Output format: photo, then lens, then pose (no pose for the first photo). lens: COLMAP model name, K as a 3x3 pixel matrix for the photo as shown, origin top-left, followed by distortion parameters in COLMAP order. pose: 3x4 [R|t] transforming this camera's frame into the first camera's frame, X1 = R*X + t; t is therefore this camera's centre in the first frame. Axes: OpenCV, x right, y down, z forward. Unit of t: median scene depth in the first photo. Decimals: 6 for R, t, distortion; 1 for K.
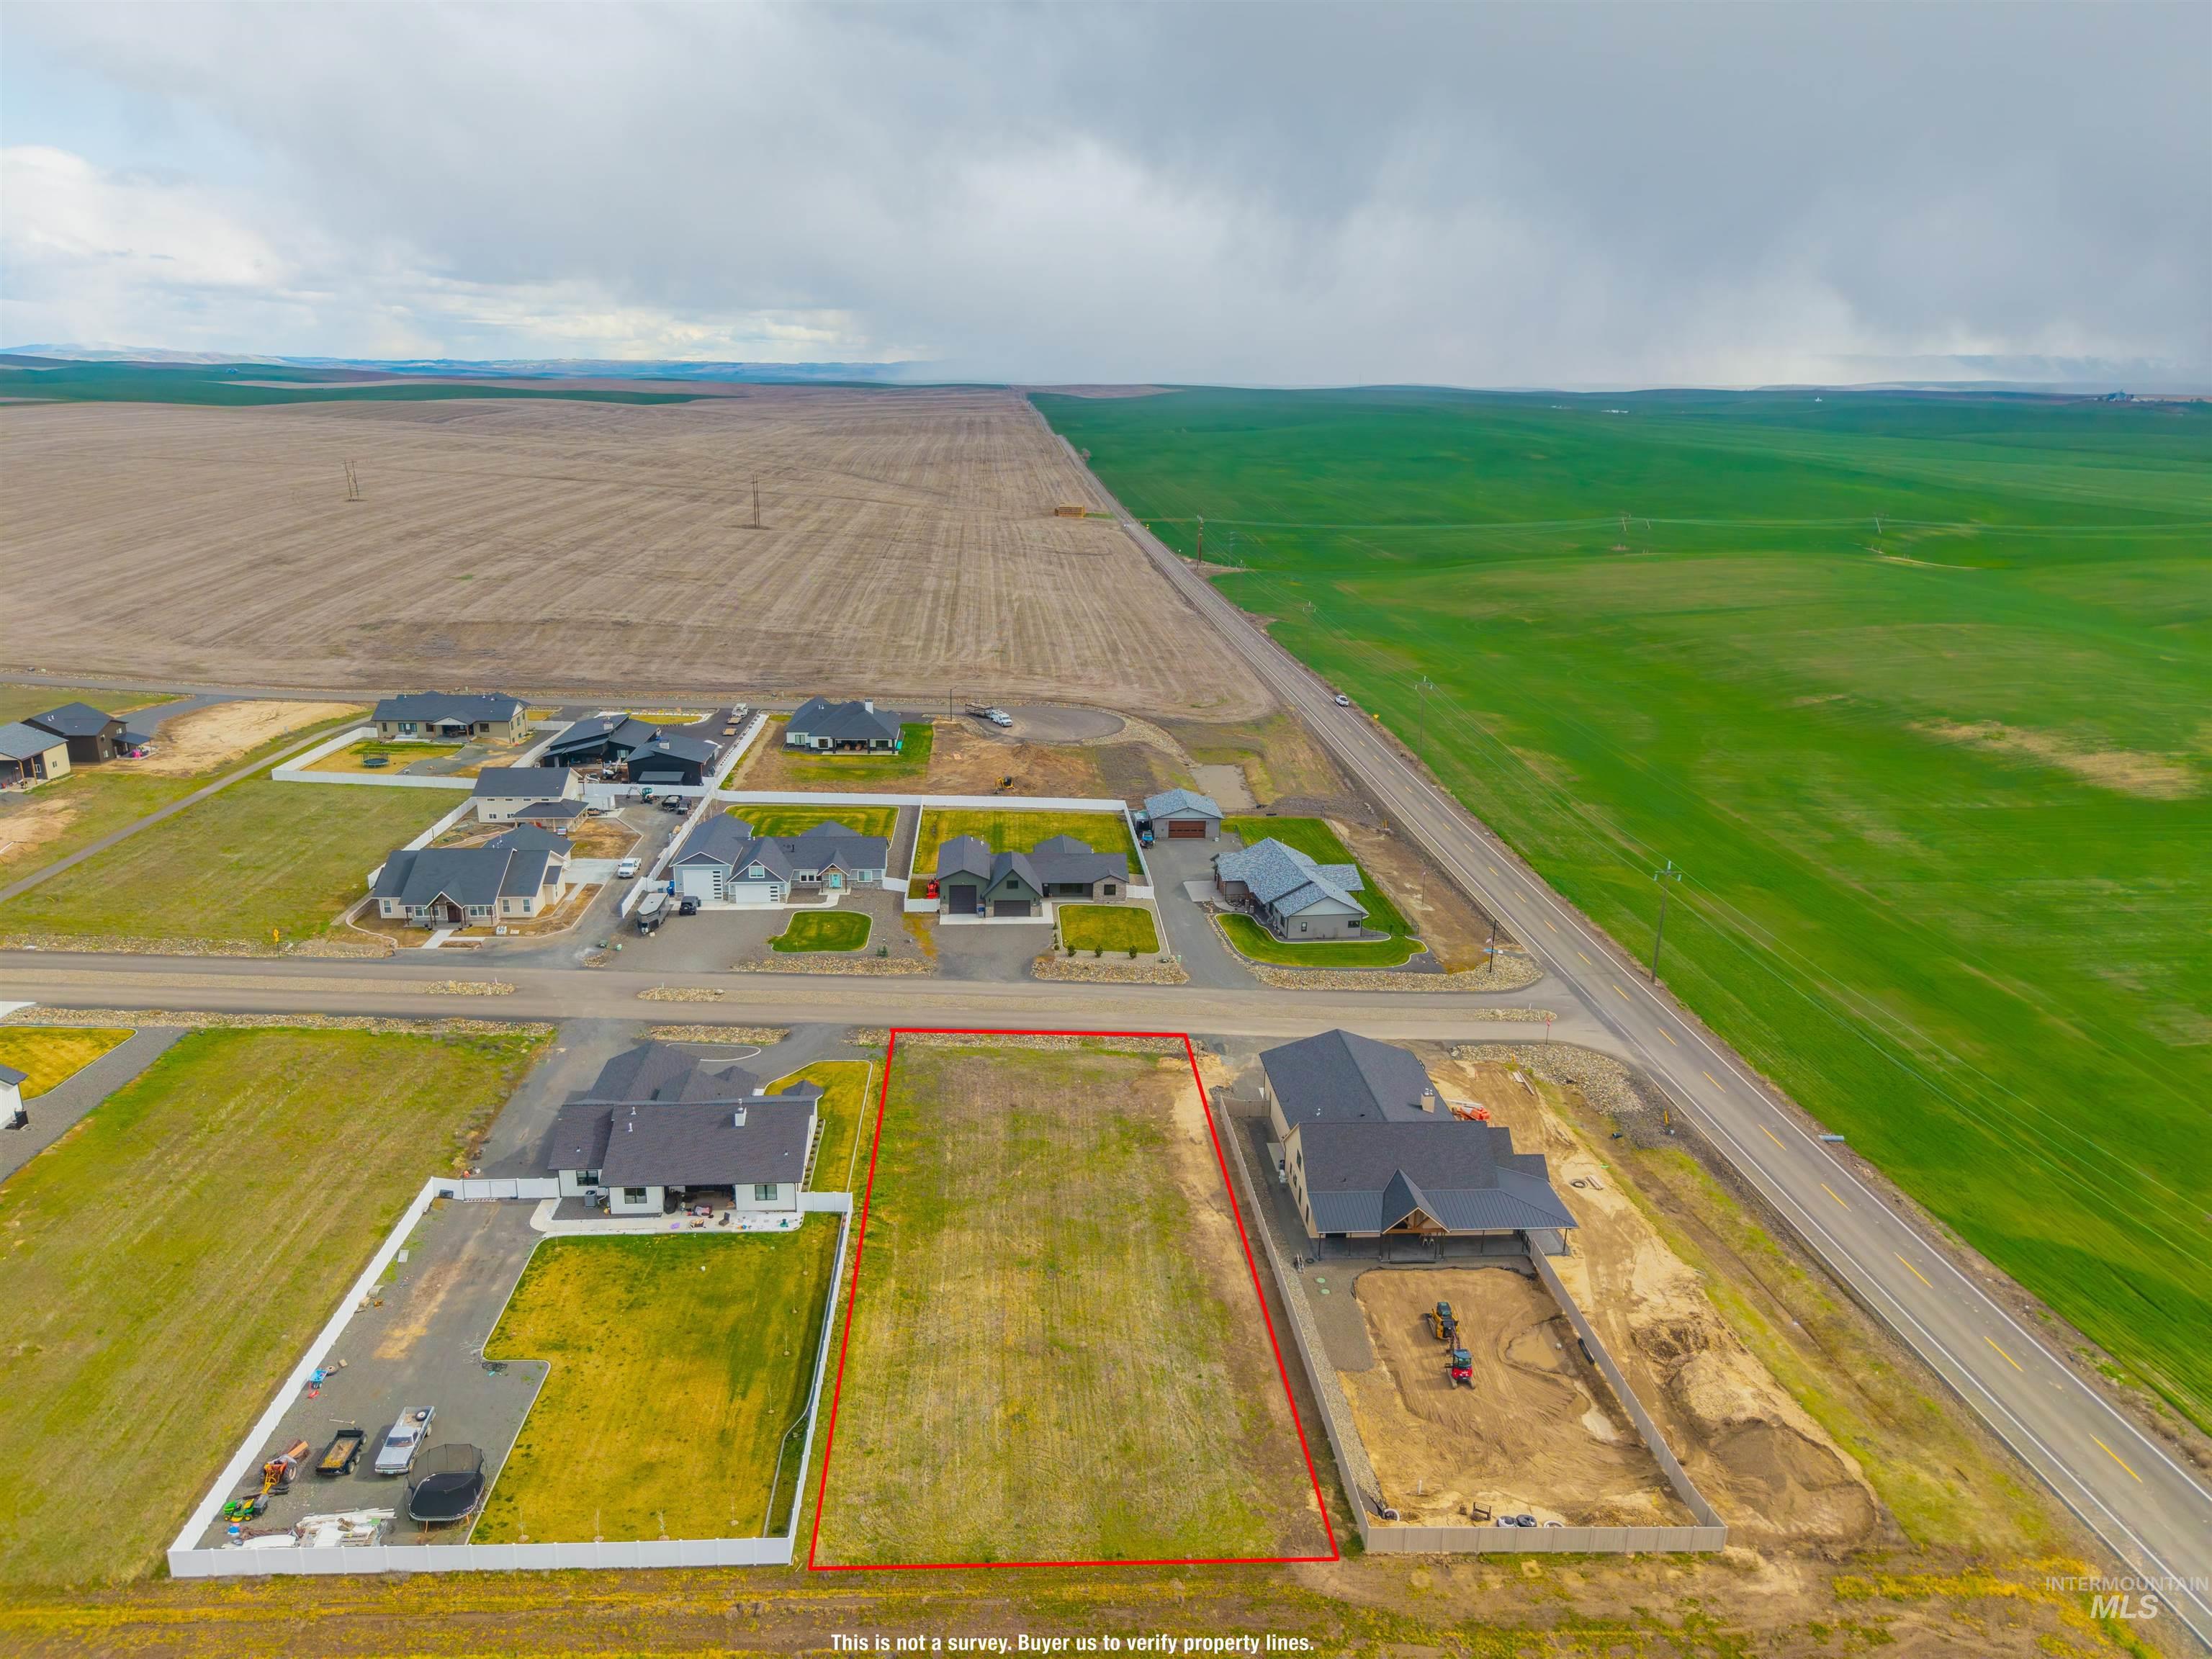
lens RADIAL K [[1475.5, 0, 1111.1], [0, 1475.5, 825.7], [0, 0, 1]] dist [0.050515, -0.047597]
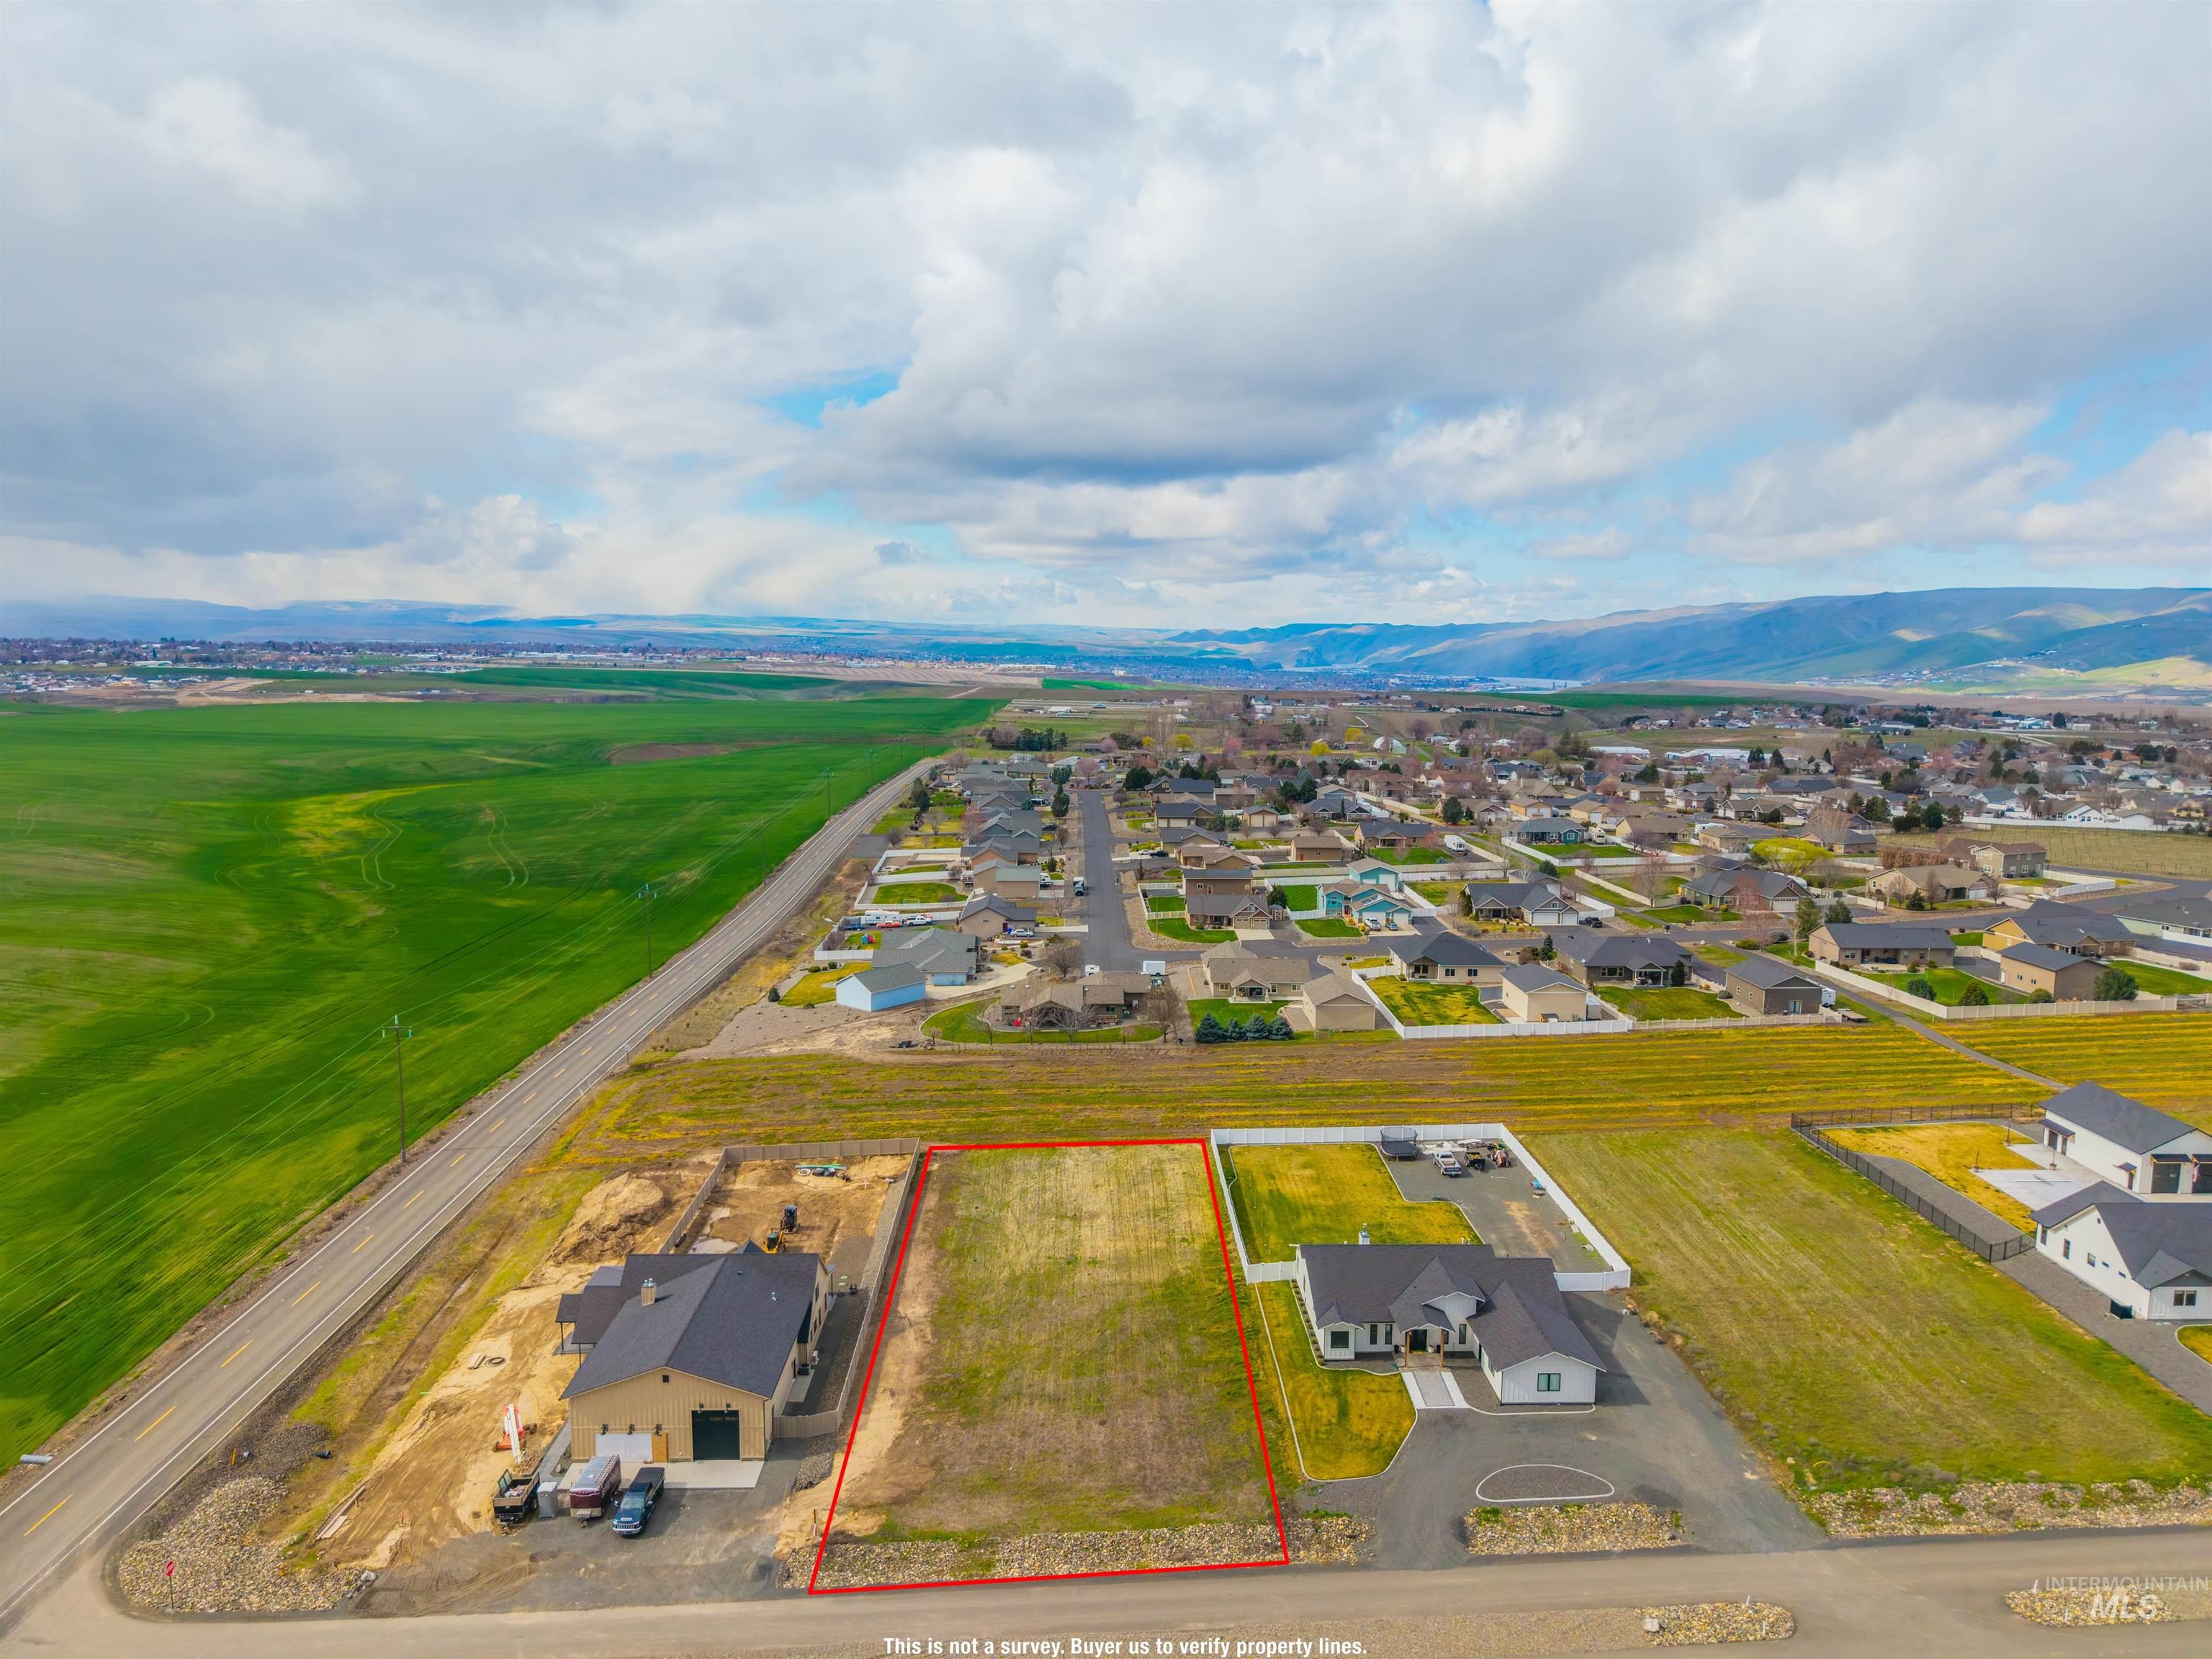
lens RADIAL K [[1481.0, 0, 1110.1], [0, 1481.0, 818.5], [0, 0, 1]] dist [0.028328, -0.024399]
pose [[-0.997960, -0.036760, 0.052201, -0.089364], [-0.013078, 0.917977, 0.396417, -0.377501], [-0.062491, 0.394925, -0.916585, 1.435086]]
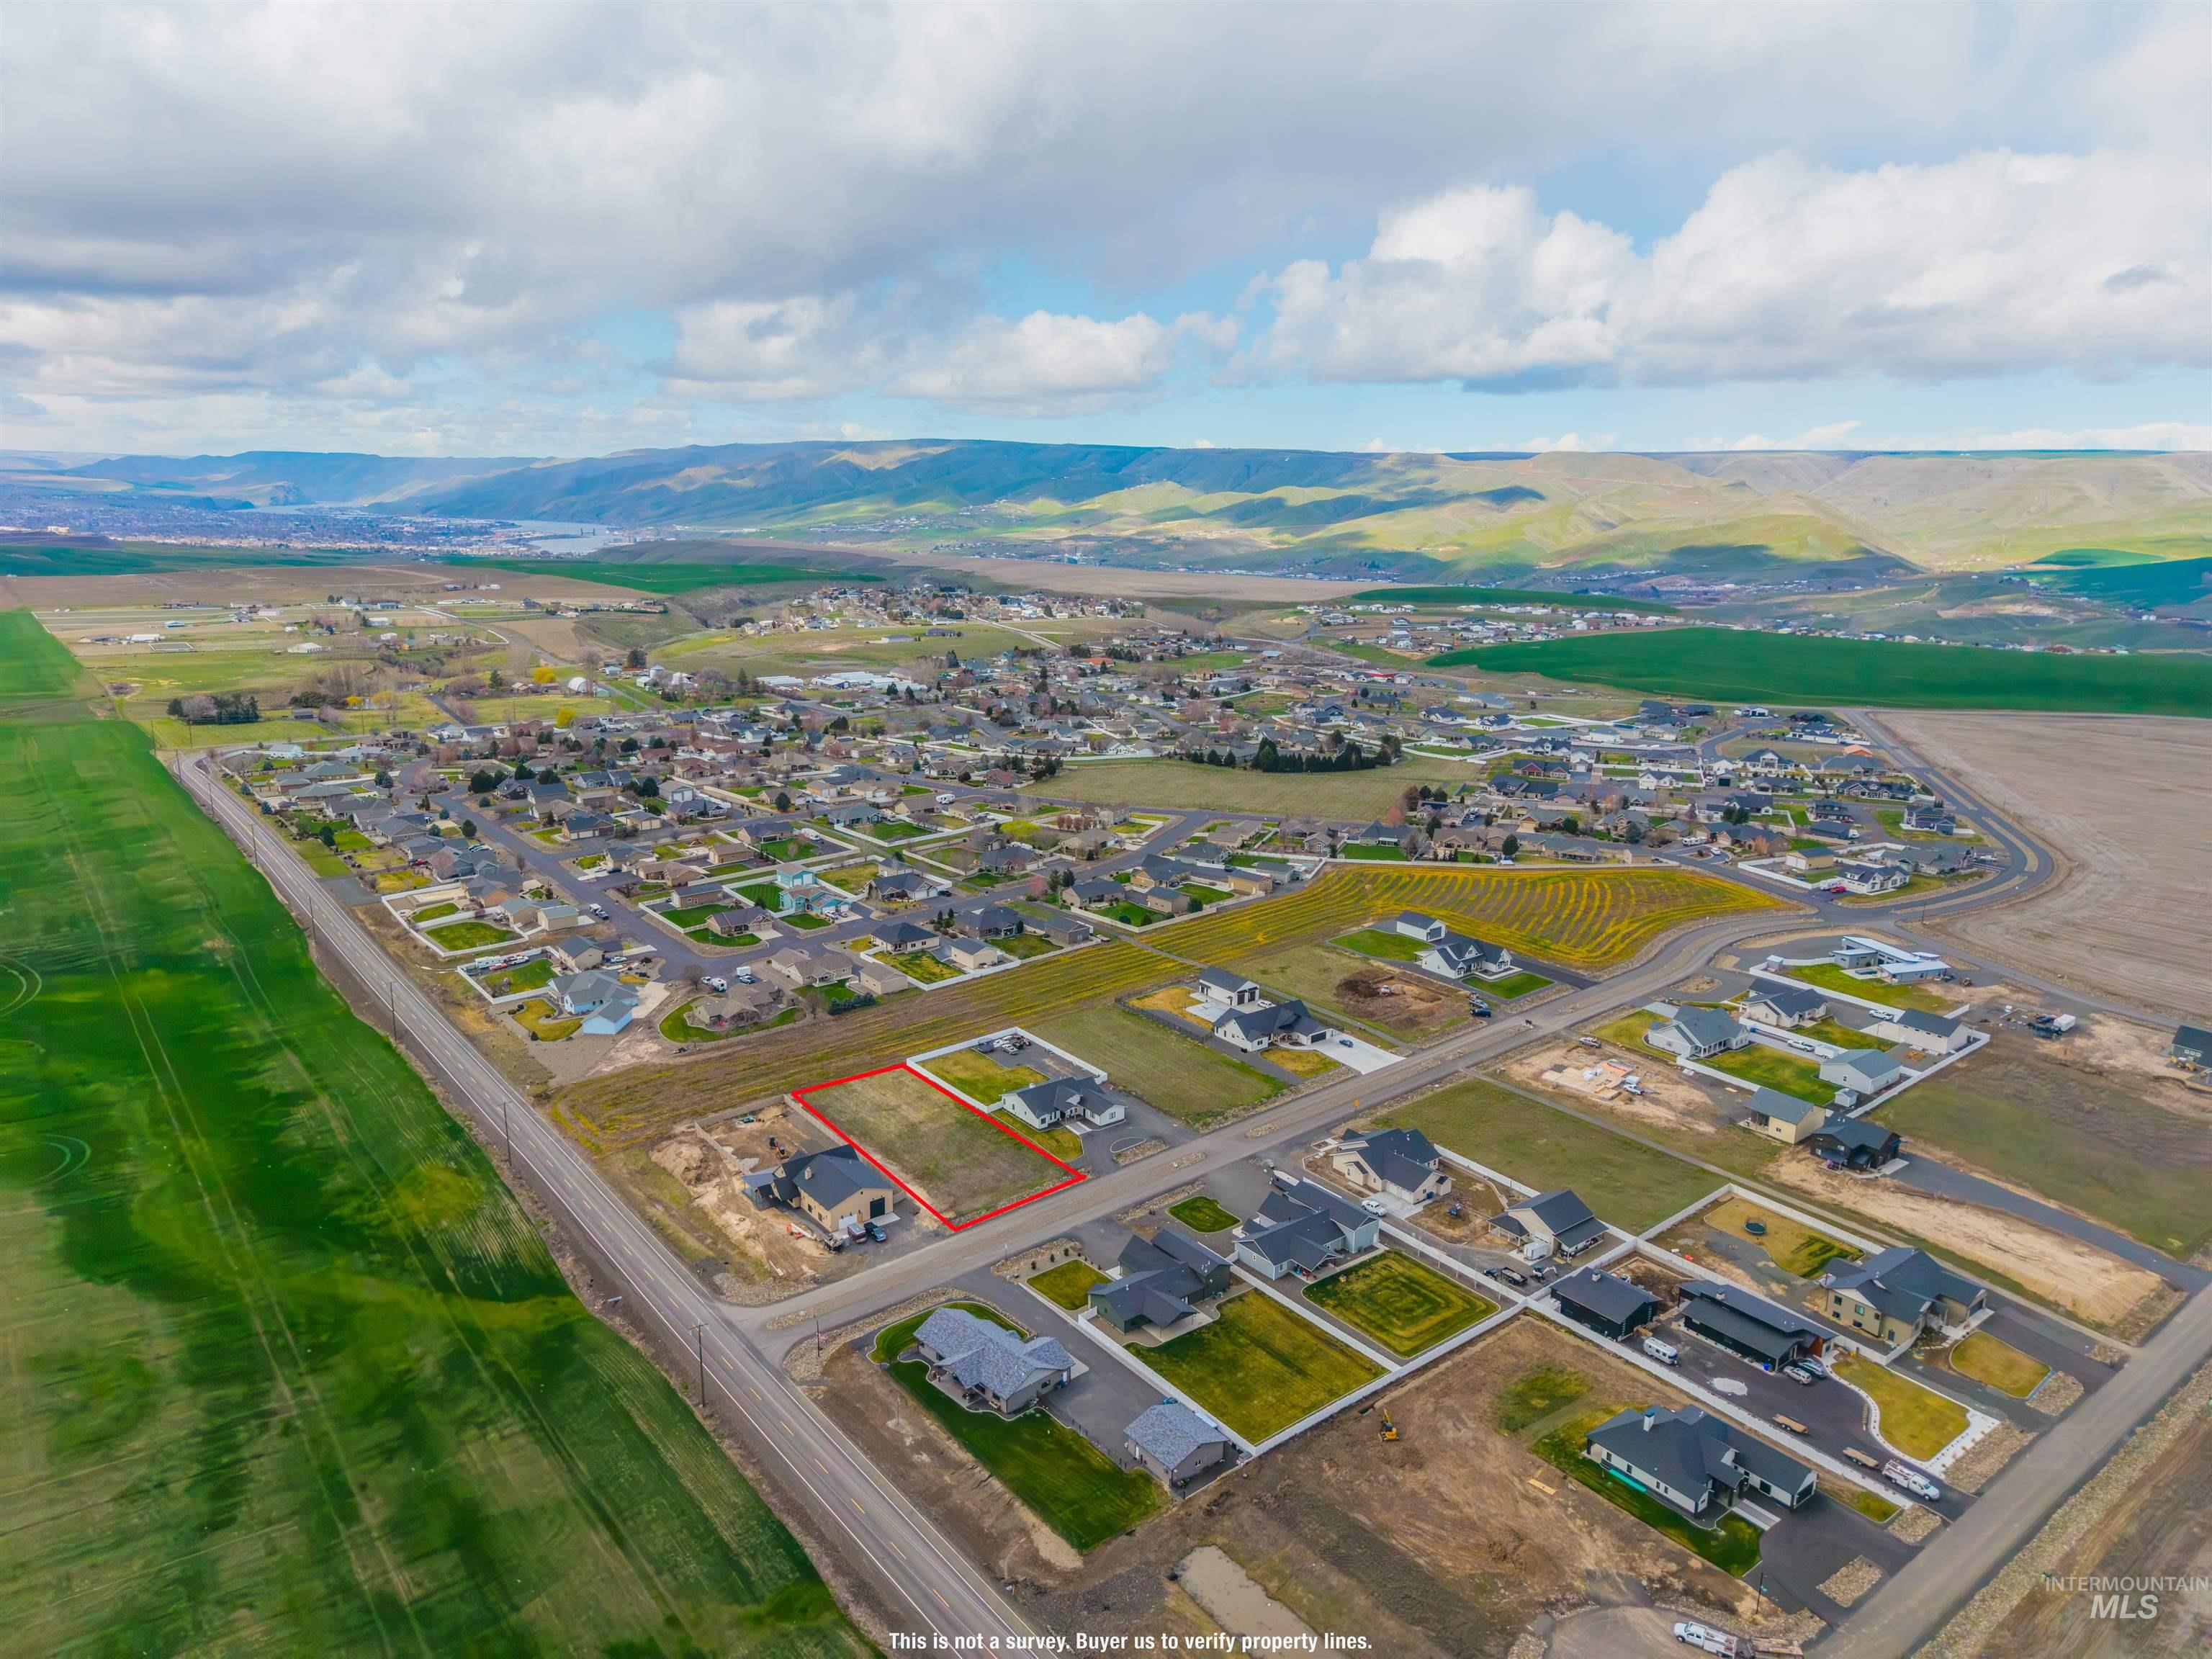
lens RADIAL K [[1467.9, 0, 1117.0], [0, 1467.9, 824.5], [0, 0, 1]] dist [0.100240, -0.156572]
pose [[-0.833176, 0.089652, -0.545692, 0.858741], [-0.189462, 0.880776, 0.433978, -1.161785], [0.519540, 0.464968, -0.716856, 2.225734]]
